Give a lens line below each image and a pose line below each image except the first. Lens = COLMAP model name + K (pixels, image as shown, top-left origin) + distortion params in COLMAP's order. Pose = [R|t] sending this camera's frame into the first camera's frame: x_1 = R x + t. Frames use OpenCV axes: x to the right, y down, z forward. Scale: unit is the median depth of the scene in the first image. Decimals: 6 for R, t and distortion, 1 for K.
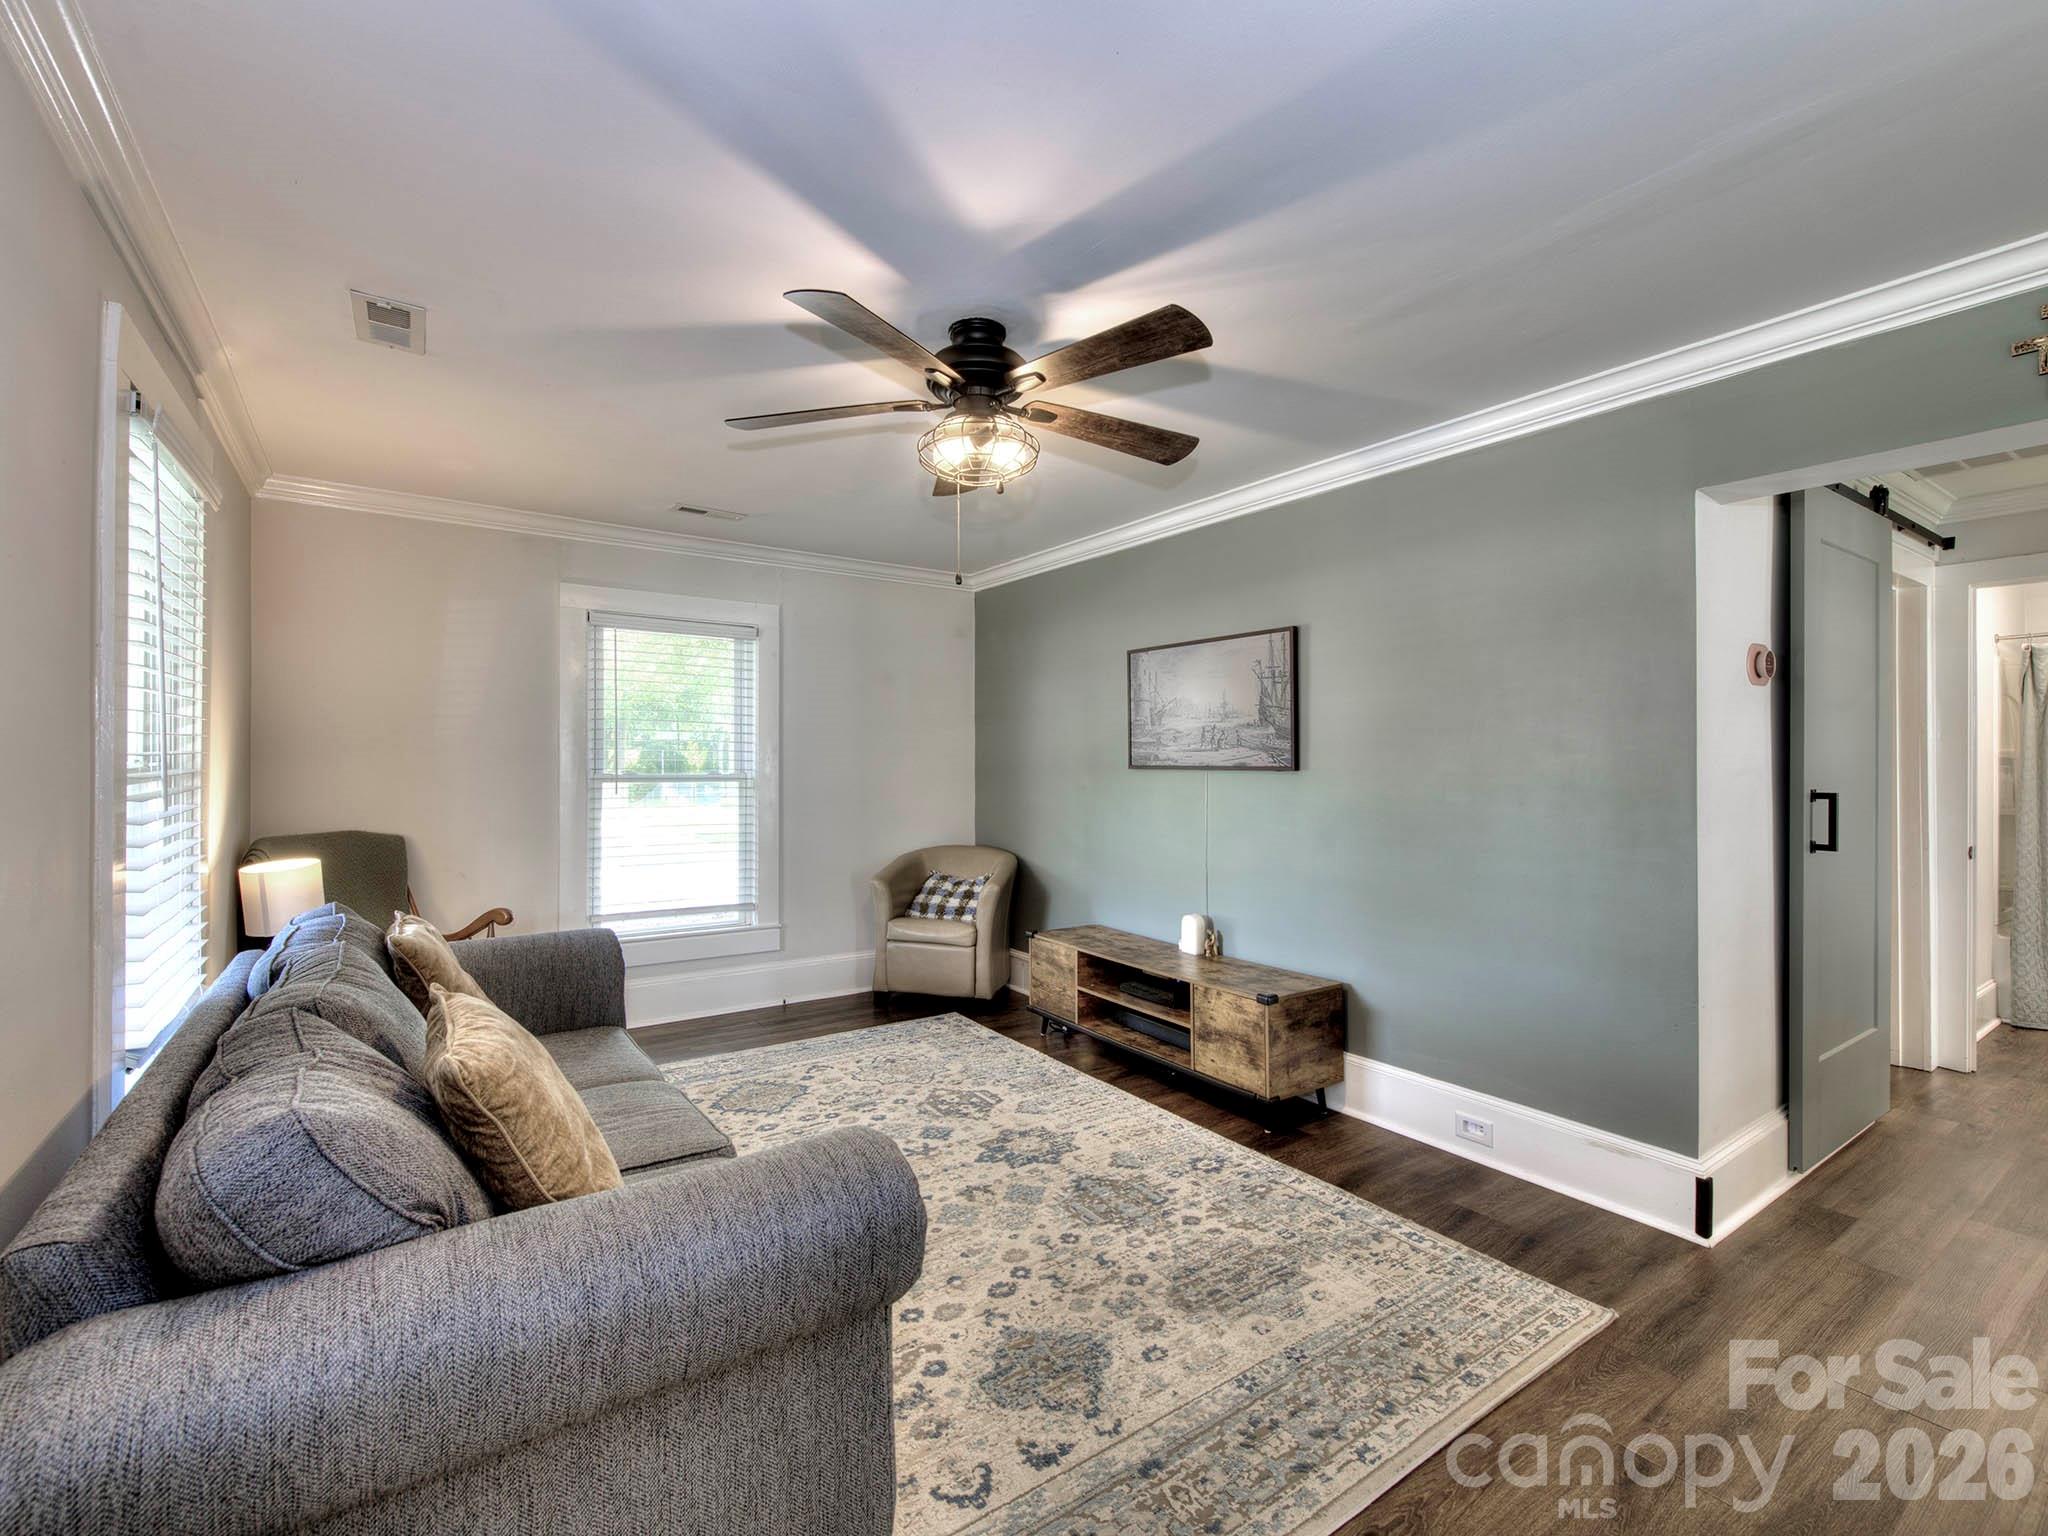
lens RADIAL K [[914.1, 0, 1020.0], [0, 914.1, 758.0], [0, 0, 1]] dist [0.007073, -0.005178]
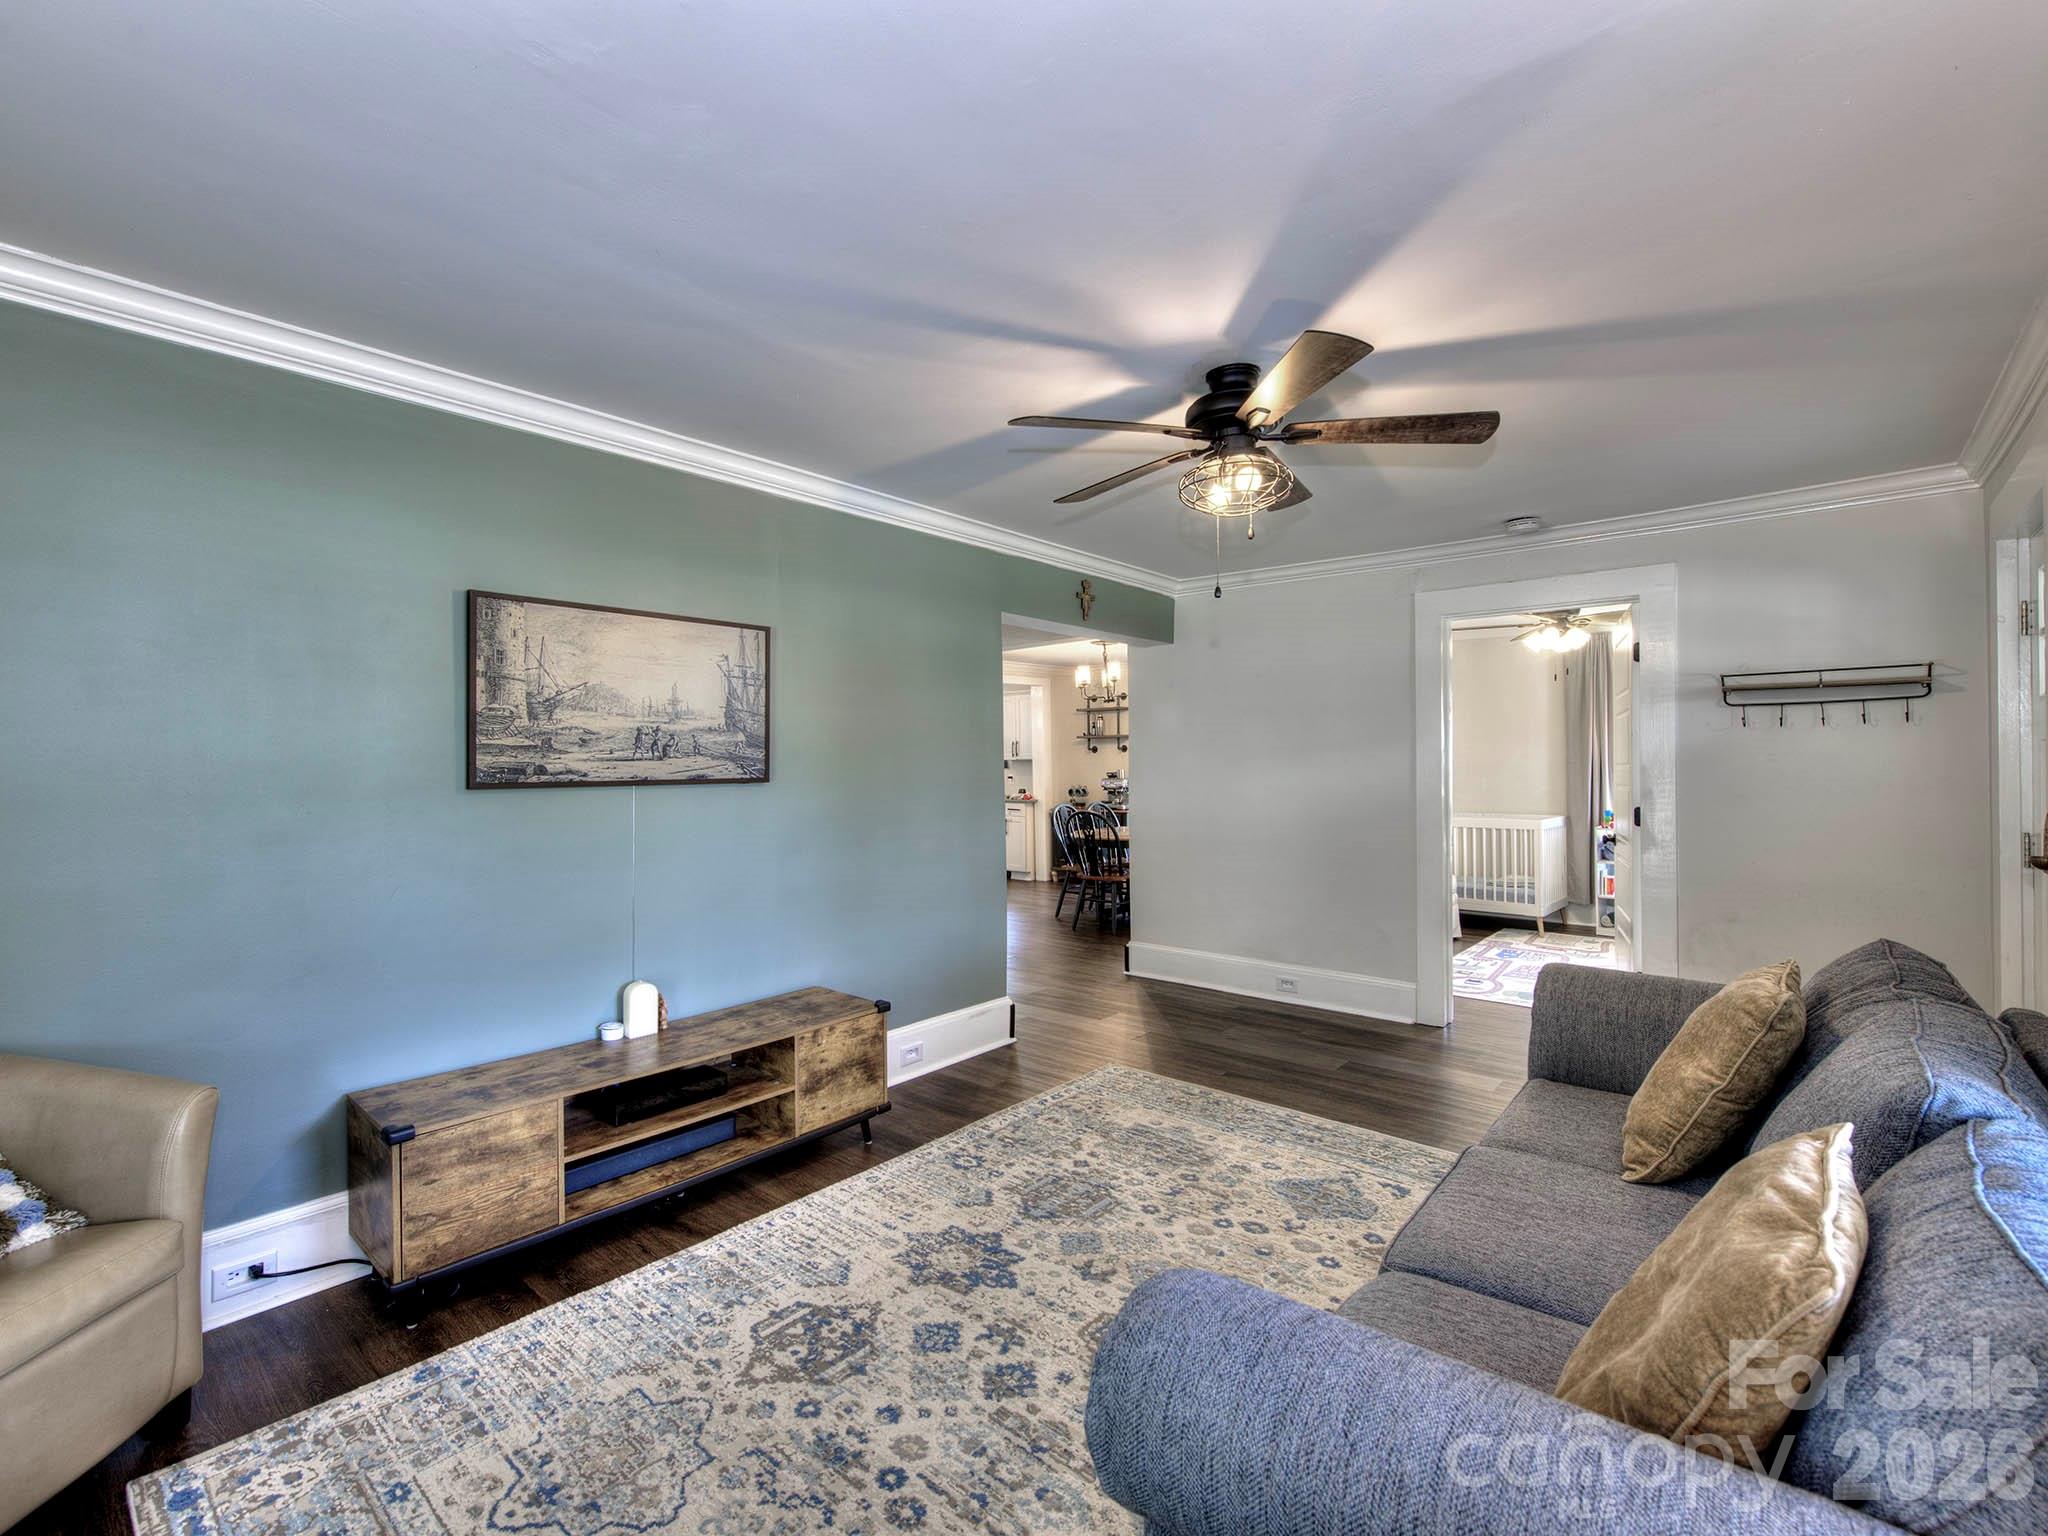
lens RADIAL K [[914.1, 0, 1020.0], [0, 914.1, 758.0], [0, 0, 1]] dist [0.007073, -0.005178]
pose [[-0.251727, 0.007800, 0.967767, -0.720633], [0.006474, 0.999959, -0.006376, -0.003224], [-0.967776, 0.004661, -0.251768, 1.064981]]
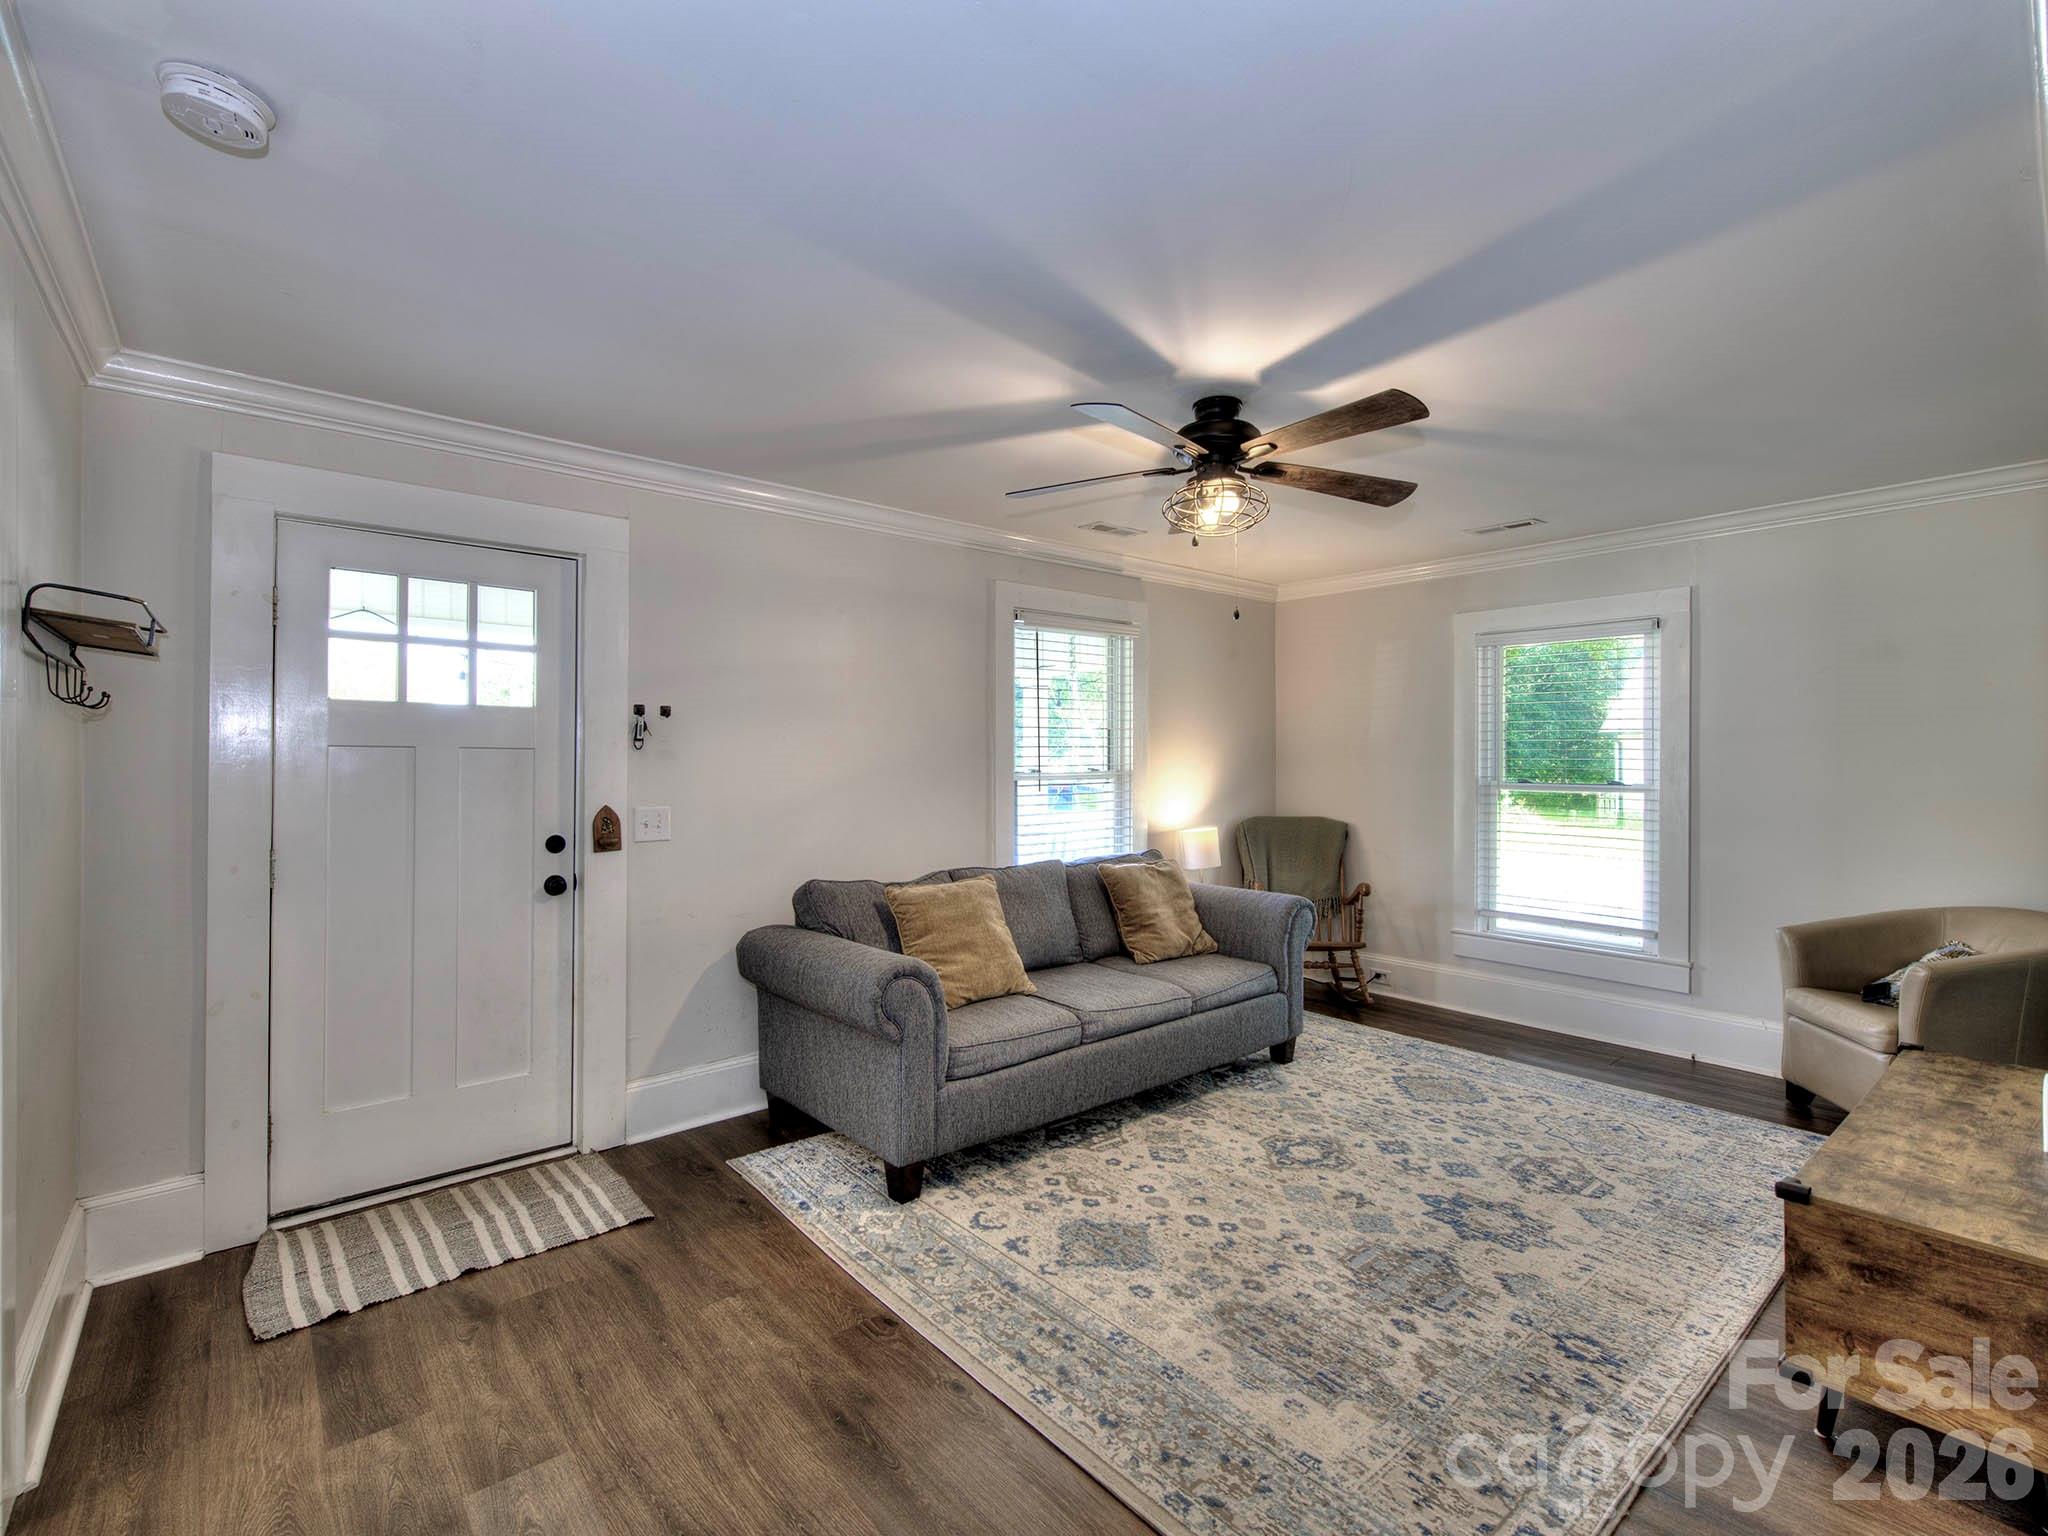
lens RADIAL K [[914.1, 0, 1020.0], [0, 914.1, 758.0], [0, 0, 1]] dist [0.007073, -0.005178]
pose [[0.097722, -0.007659, -0.995184, 0.766806], [0.000662, 0.999971, -0.007631, -0.002879], [0.995214, 0.000087, 0.097724, 0.445357]]
